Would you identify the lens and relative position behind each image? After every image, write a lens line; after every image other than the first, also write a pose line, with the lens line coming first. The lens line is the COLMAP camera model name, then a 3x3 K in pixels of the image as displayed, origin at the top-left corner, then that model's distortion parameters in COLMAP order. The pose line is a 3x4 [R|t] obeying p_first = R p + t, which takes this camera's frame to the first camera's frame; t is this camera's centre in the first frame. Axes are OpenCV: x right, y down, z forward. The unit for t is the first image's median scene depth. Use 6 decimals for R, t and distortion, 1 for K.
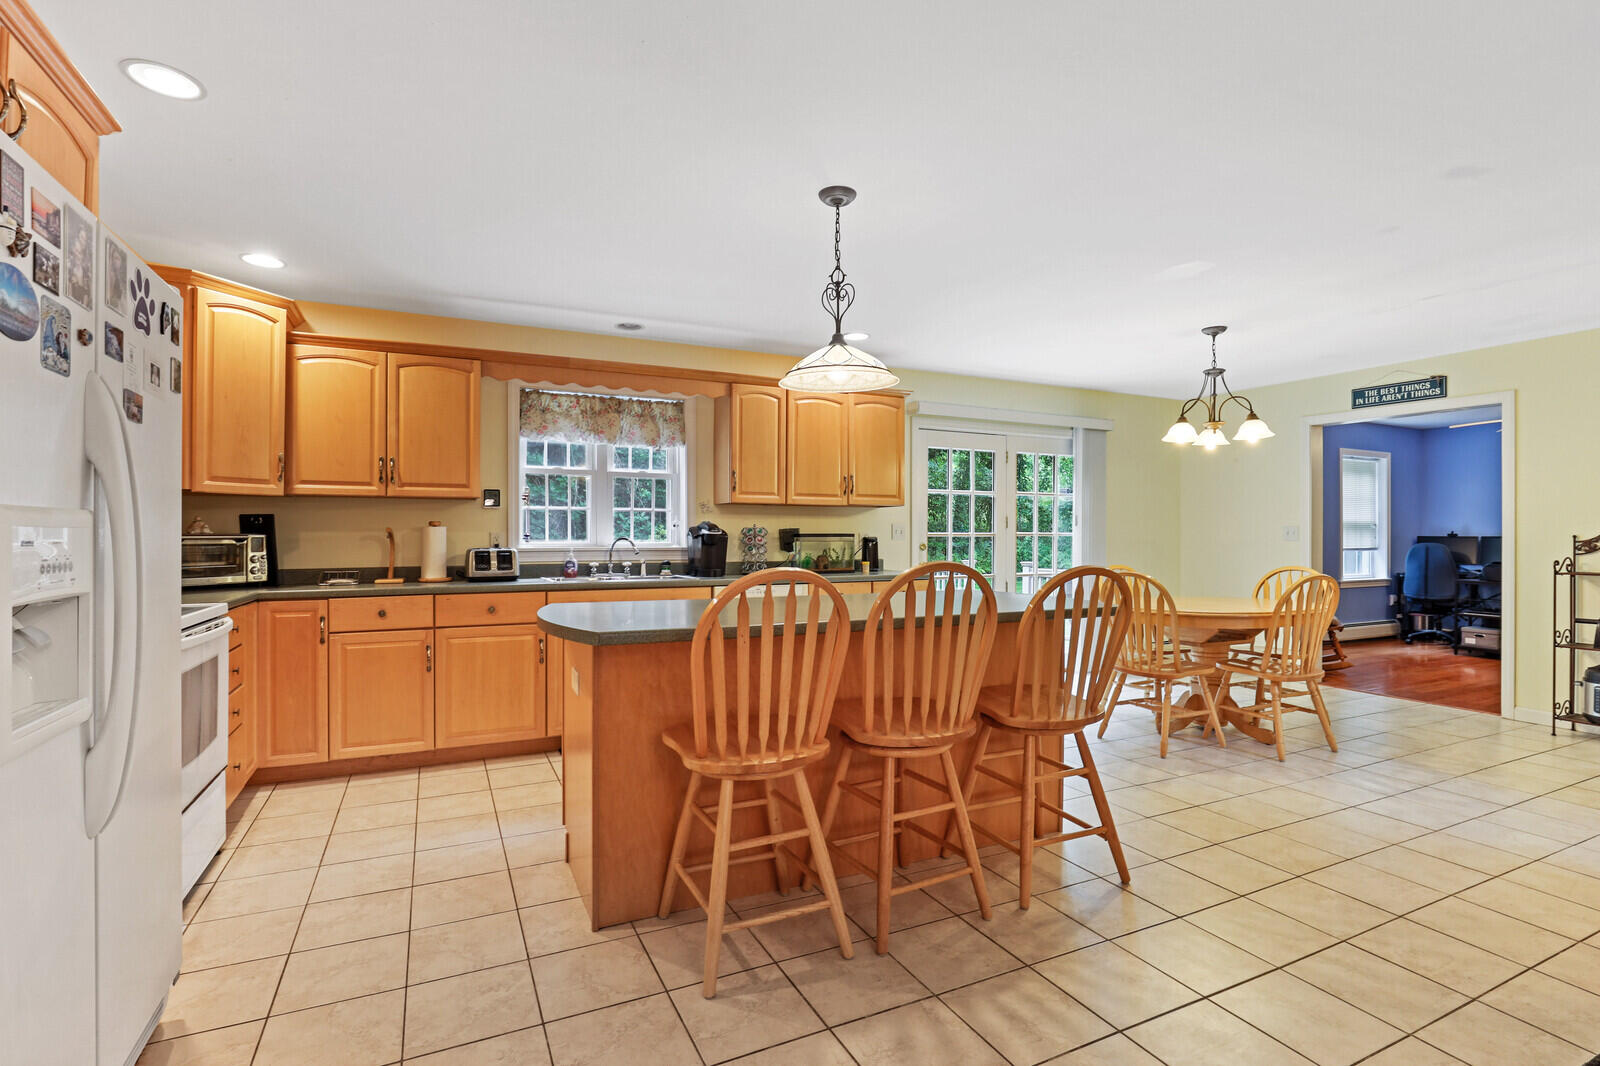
lens RADIAL K [[754.9, 0, 799.5], [0, 754.9, 535.3], [0, 0, 1]] dist [-0.013311, 0.000090]
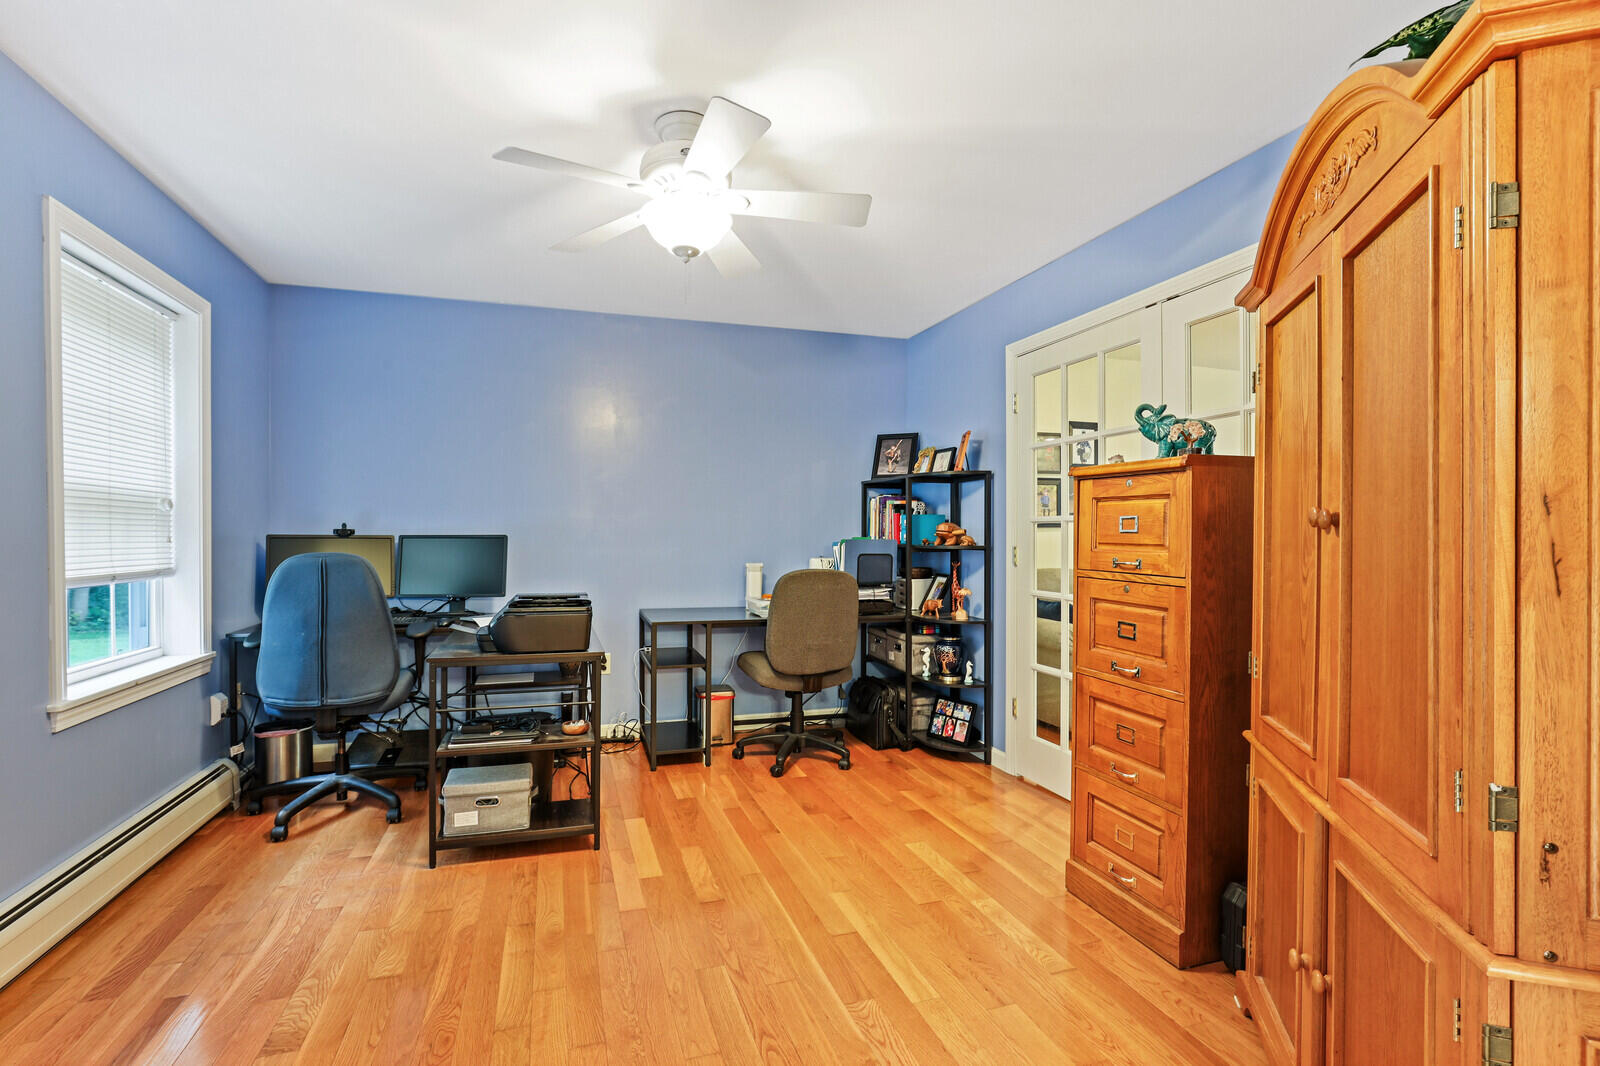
lens RADIAL K [[746.1, 0, 794.7], [0, 746.1, 529.6], [0, 0, 1]] dist [-0.017669, -0.000030]
pose [[0.144545, -0.003945, 0.989490, 0.771968], [0.001790, 0.999991, 0.003726, -0.003903], [-0.989497, 0.001233, 0.144550, 1.082715]]
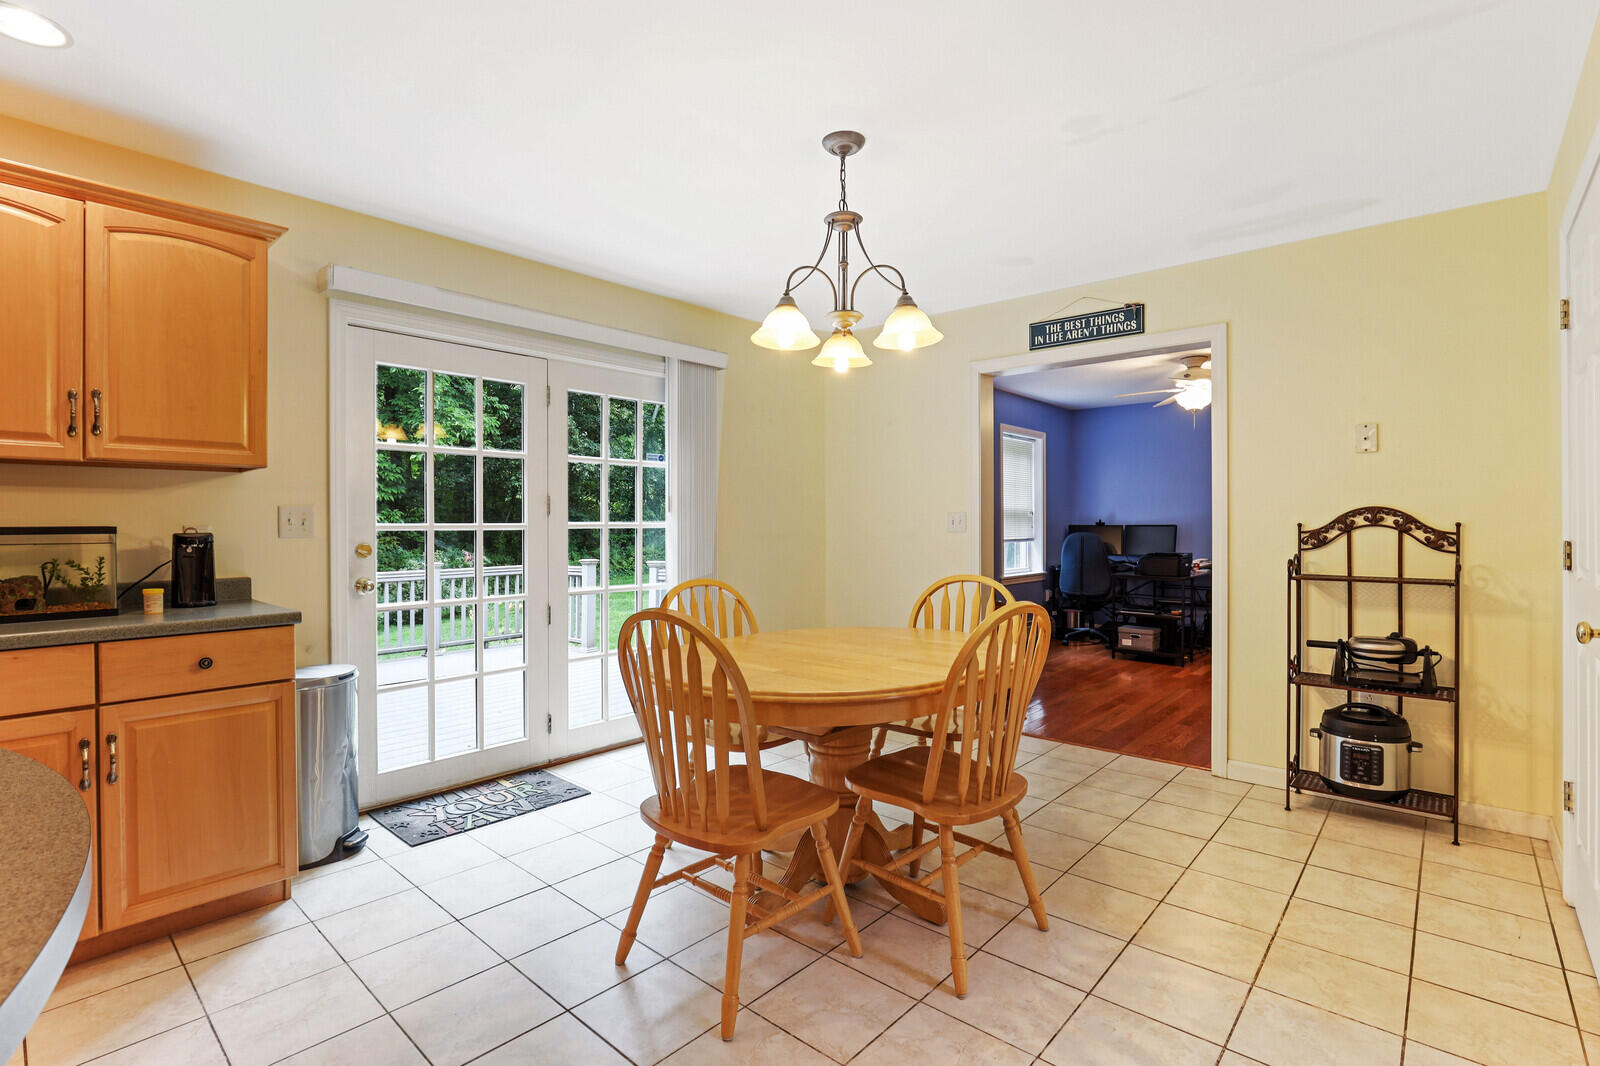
lens RADIAL K [[746.1, 0, 794.7], [0, 746.1, 529.6], [0, 0, 1]] dist [-0.017669, -0.000030]
pose [[0.927700, -0.006524, 0.373268, 0.275995], [0.004684, 0.999972, 0.005837, -0.000444], [-0.373296, -0.003667, 0.927705, 0.448412]]
